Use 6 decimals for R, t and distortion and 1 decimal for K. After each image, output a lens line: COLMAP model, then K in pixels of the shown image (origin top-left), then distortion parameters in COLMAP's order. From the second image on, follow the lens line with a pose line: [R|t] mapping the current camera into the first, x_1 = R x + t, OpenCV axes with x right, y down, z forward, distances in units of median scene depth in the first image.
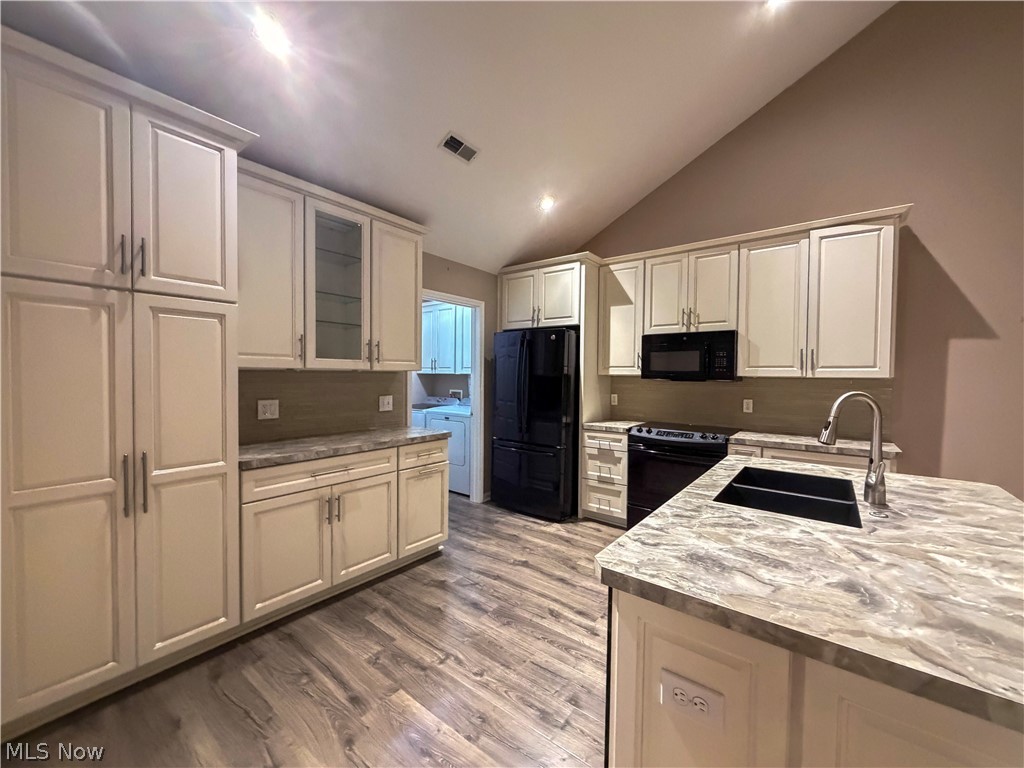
lens RADIAL K [[407.8, 0, 511.9], [0, 407.8, 383.1], [0, 0, 1]] dist [0.000389, 0.000122]
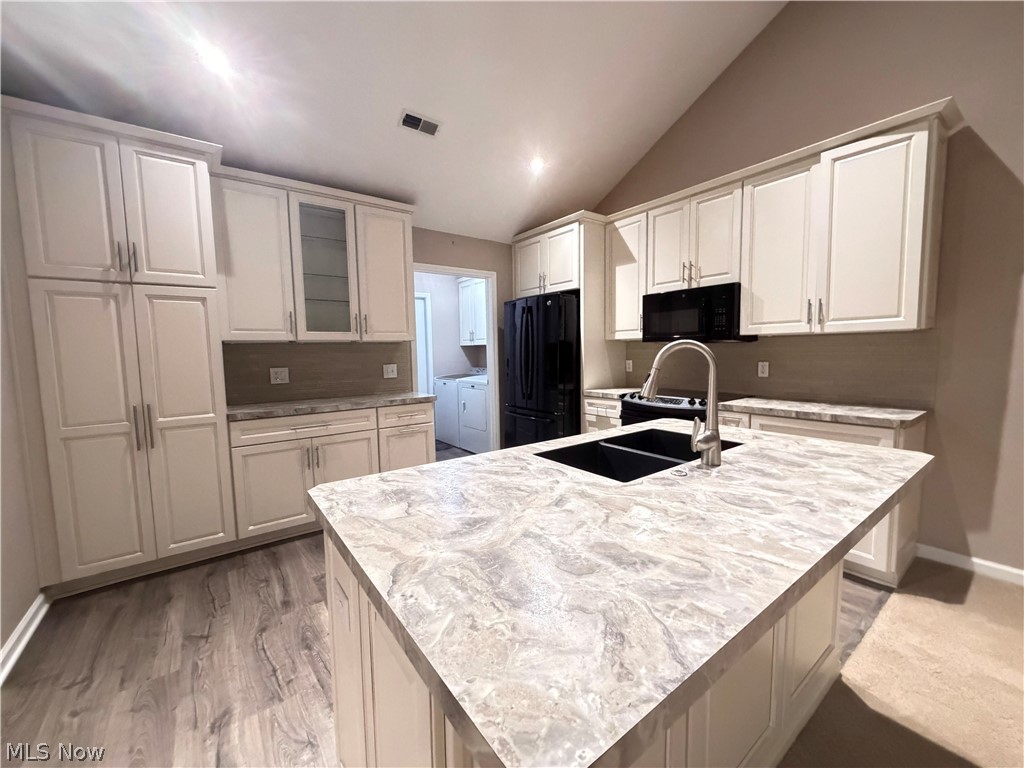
lens RADIAL K [[407.8, 0, 510.4], [0, 407.8, 383.3], [0, 0, 1]] dist [0.000389, 0.000122]
pose [[0.963463, -0.004724, -0.267799, 0.375870], [0.021436, 0.997997, 0.059517, 0.028620], [0.266982, -0.063083, 0.961635, 0.016588]]
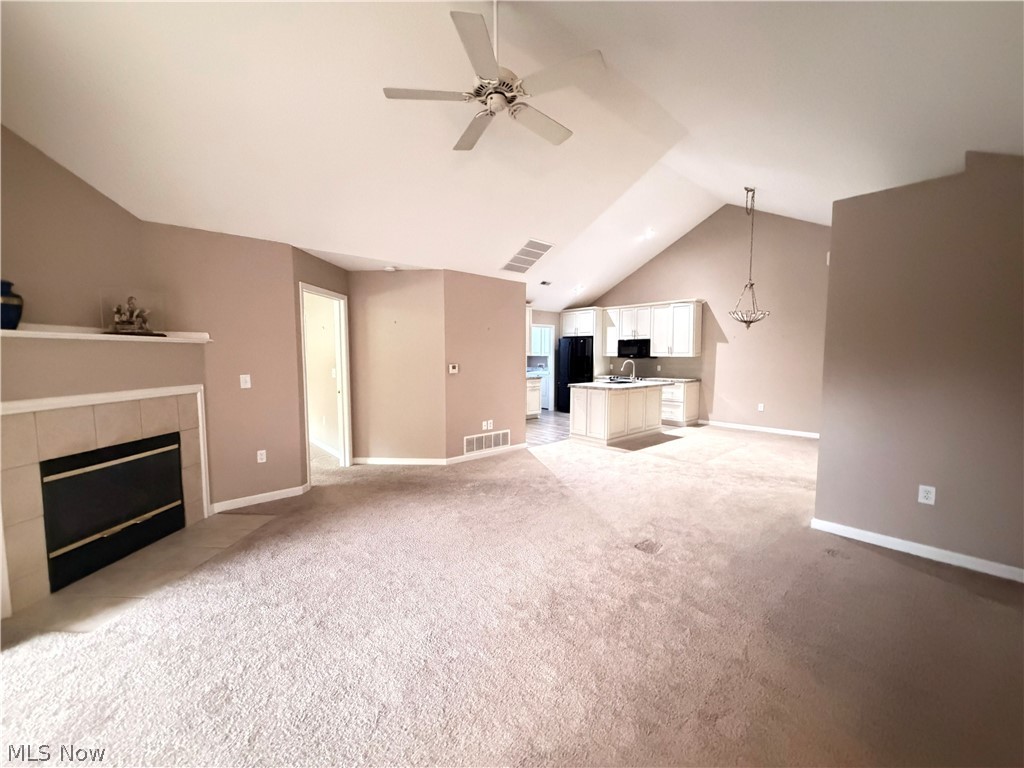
lens RADIAL K [[407.8, 0, 513.0], [0, 407.8, 379.0], [0, 0, 1]] dist [0.000389, 0.000122]
pose [[0.983658, 0.002457, -0.180029, 0.188357], [0.005033, 0.999141, 0.041131, 0.018457], [0.179976, -0.041365, 0.982801, -2.118137]]
